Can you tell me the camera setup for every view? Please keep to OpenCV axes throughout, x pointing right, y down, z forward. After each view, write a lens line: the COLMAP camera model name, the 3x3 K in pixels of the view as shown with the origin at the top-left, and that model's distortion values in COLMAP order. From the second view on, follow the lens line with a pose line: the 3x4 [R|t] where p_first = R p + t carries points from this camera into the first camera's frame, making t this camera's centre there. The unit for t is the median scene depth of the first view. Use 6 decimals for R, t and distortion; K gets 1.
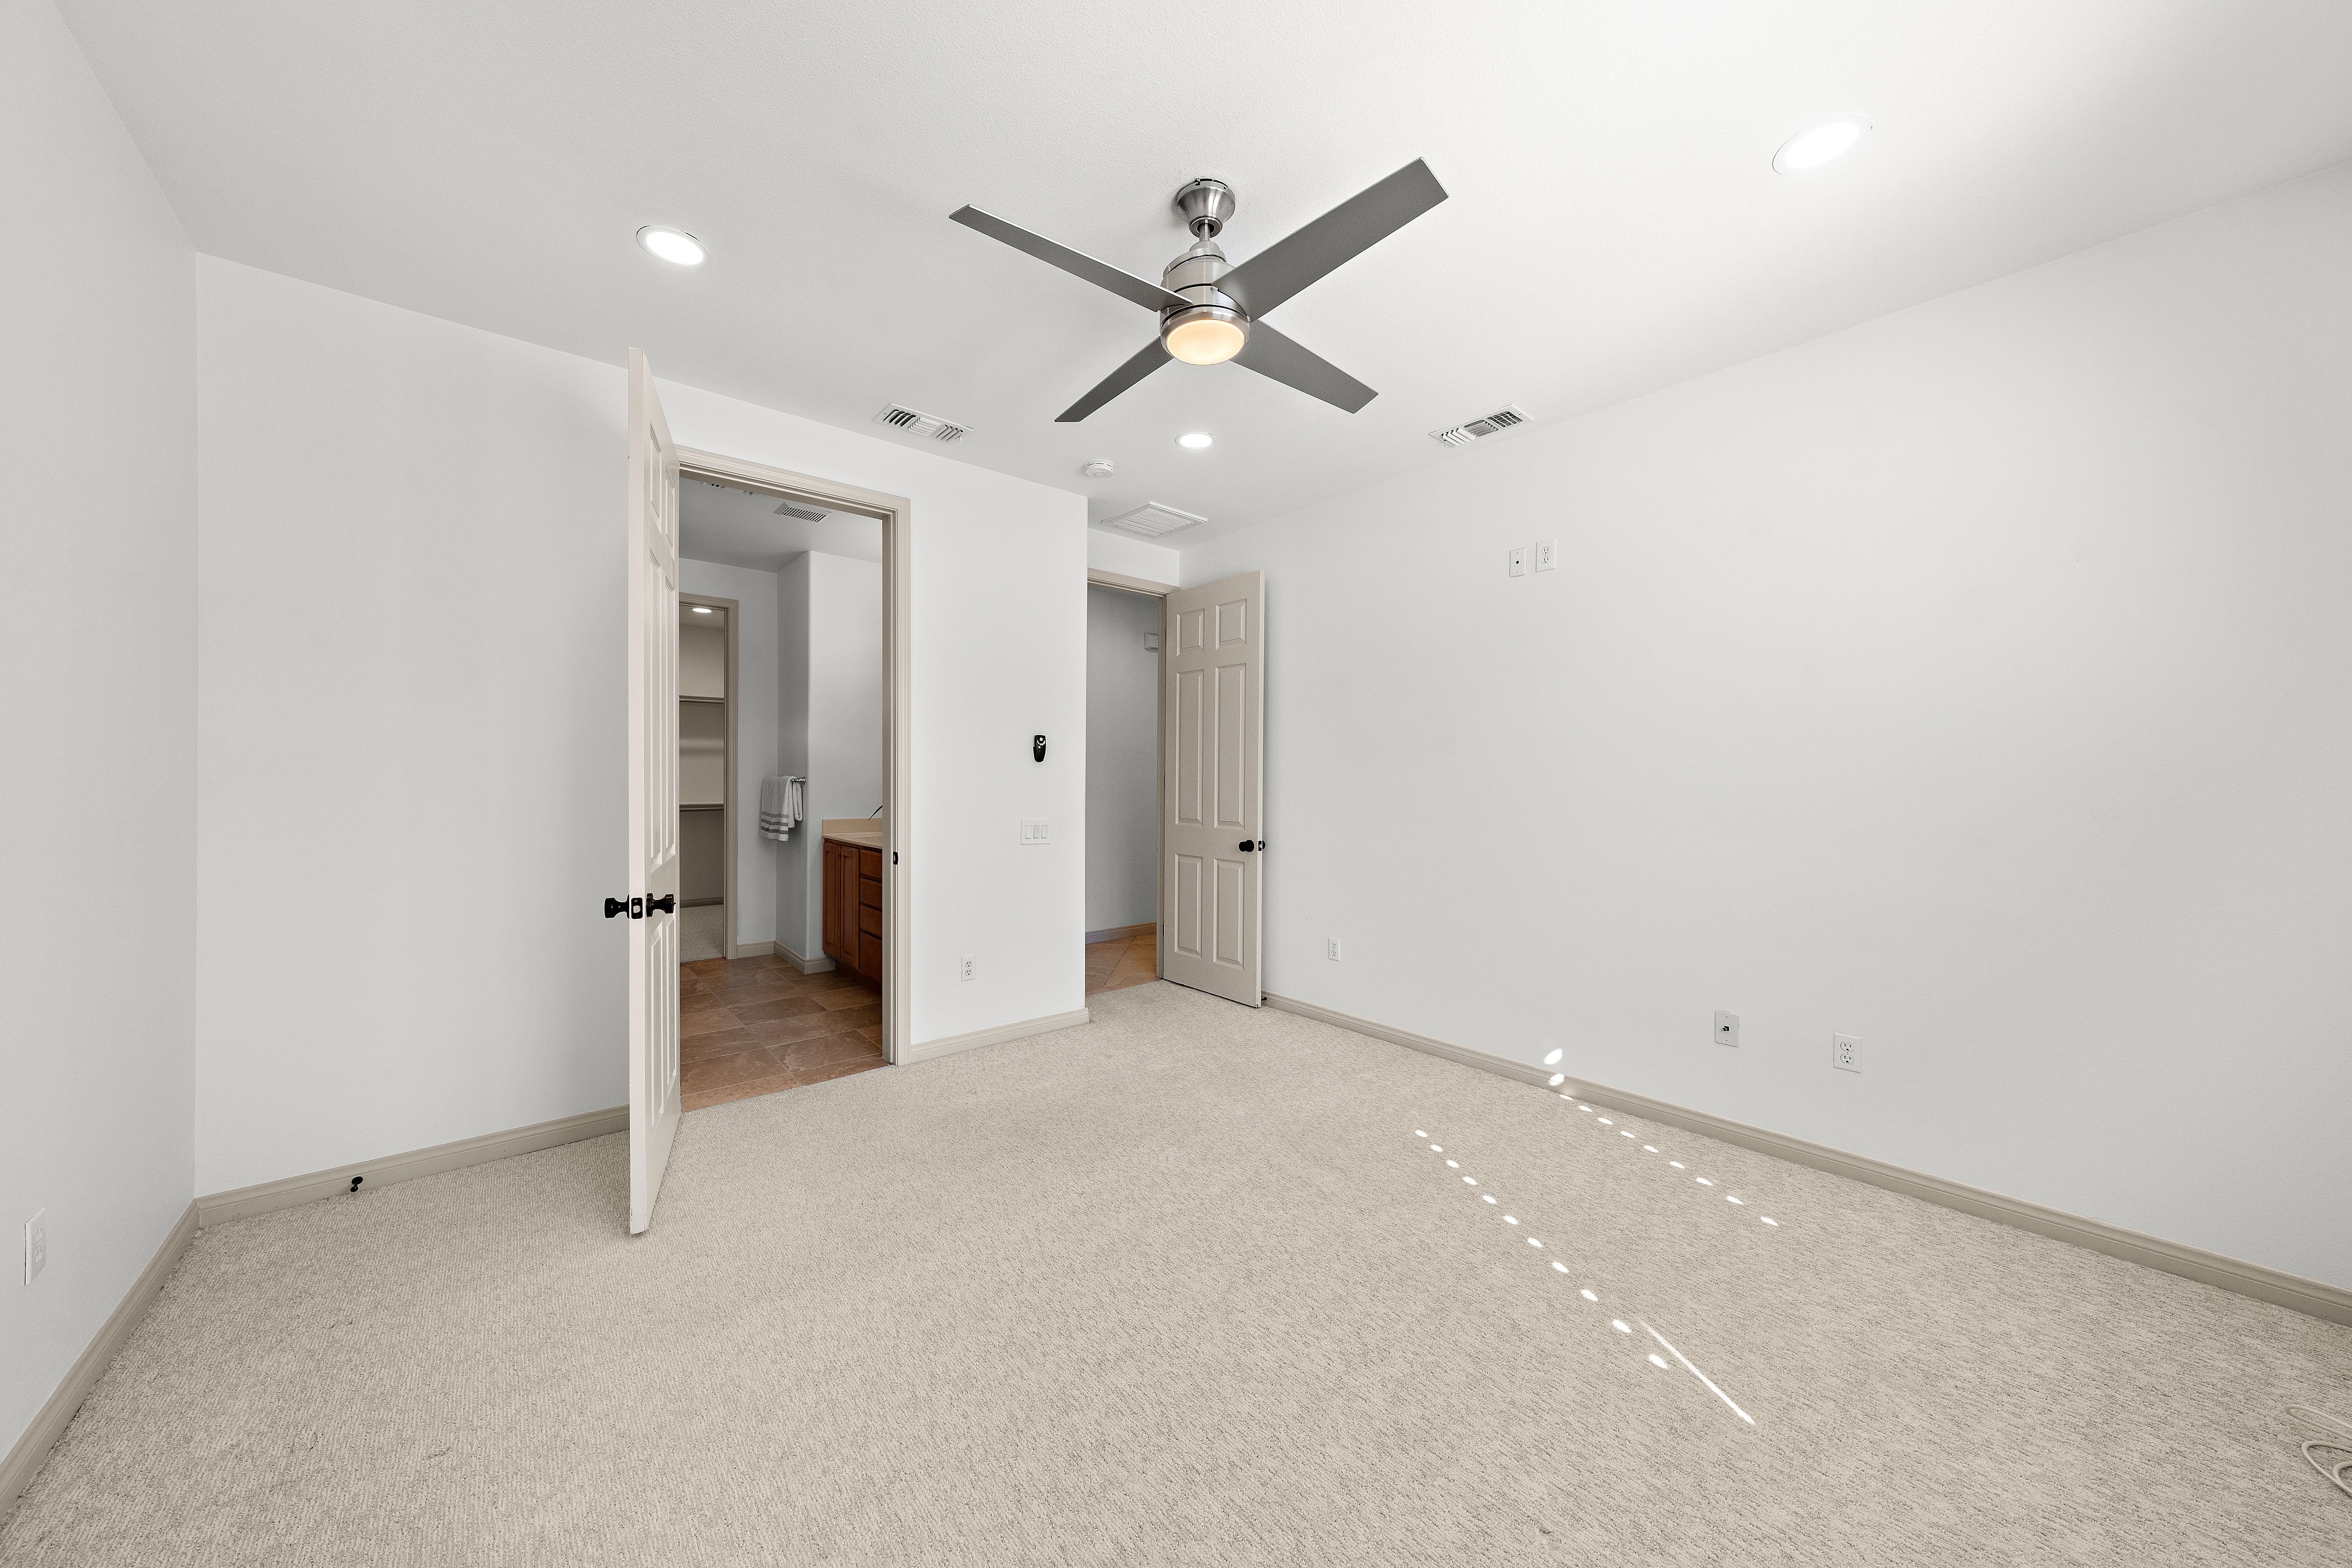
lens RADIAL K [[807.9, 0, 1182.5], [0, 807.9, 786.5], [0, 0, 1]] dist [0.000476, 0.000005]
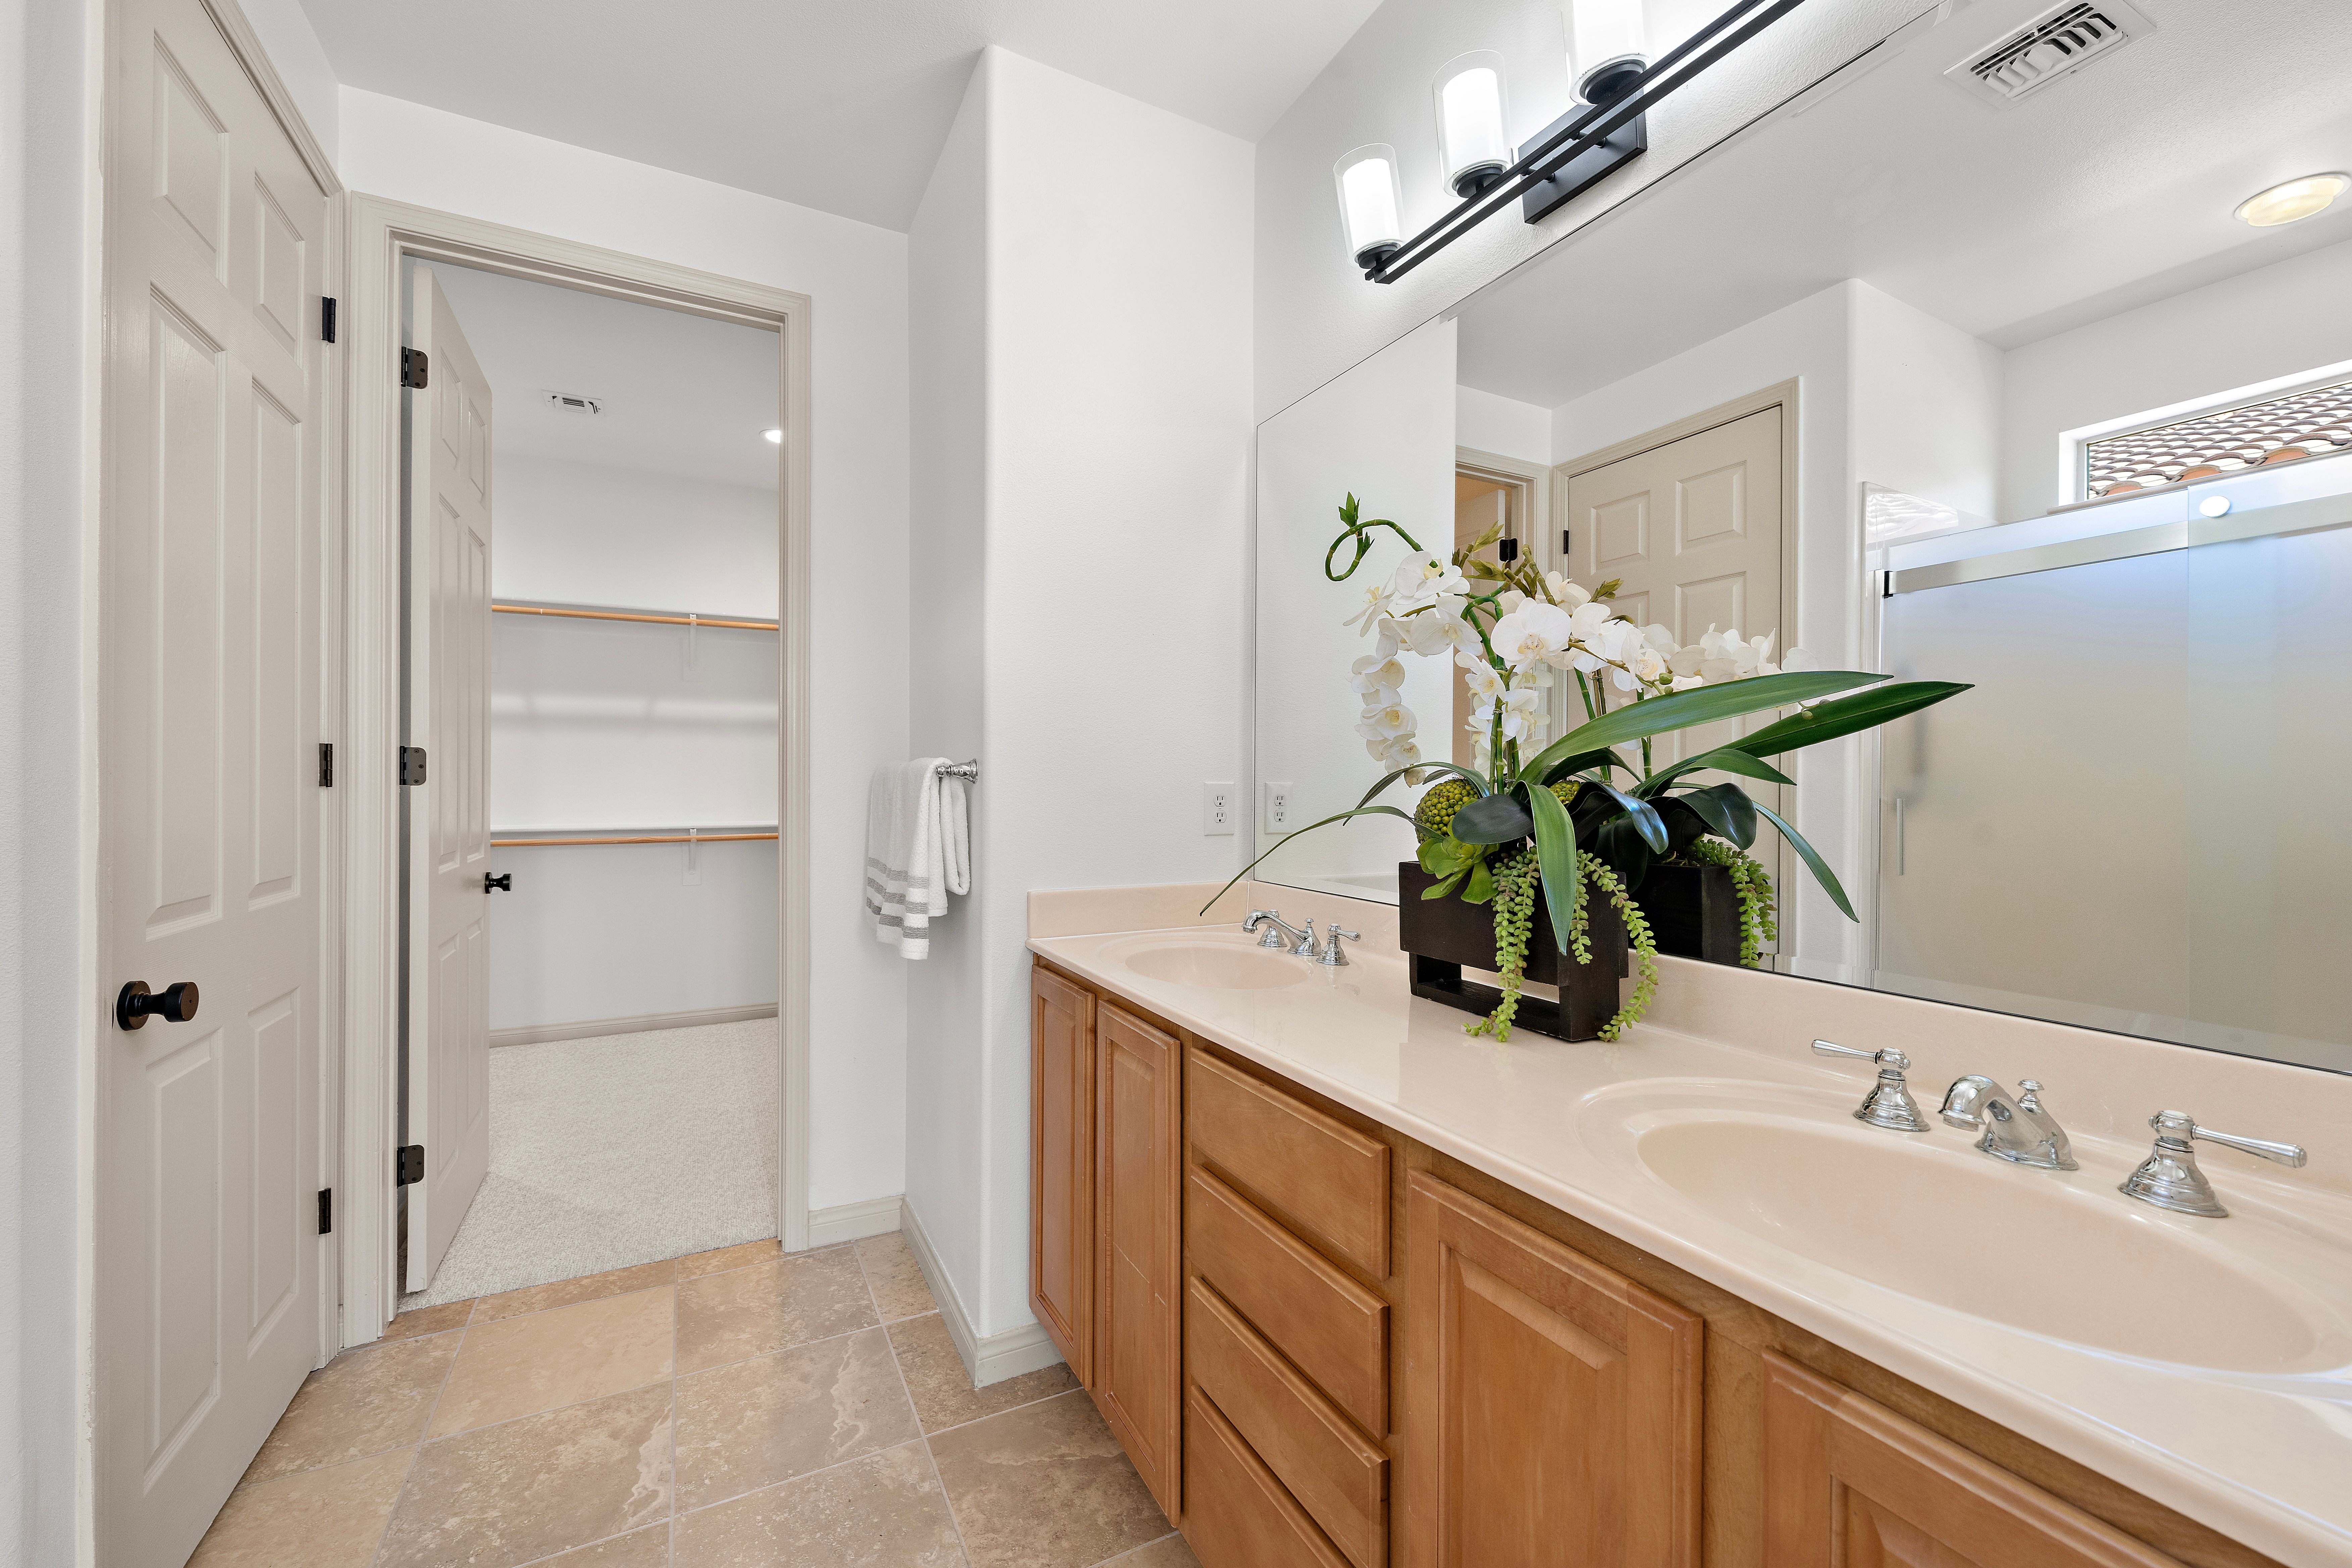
lens RADIAL K [[948.1, 0, 1181.4], [0, 948.1, 795.6], [0, 0, 1]] dist [-0.000595, -0.000429]
pose [[0.975814, -0.000711, -0.218601, -0.304401], [-0.000591, 0.999982, -0.005891, 0.004453], [0.218601, 0.005877, 0.975797, 0.648149]]
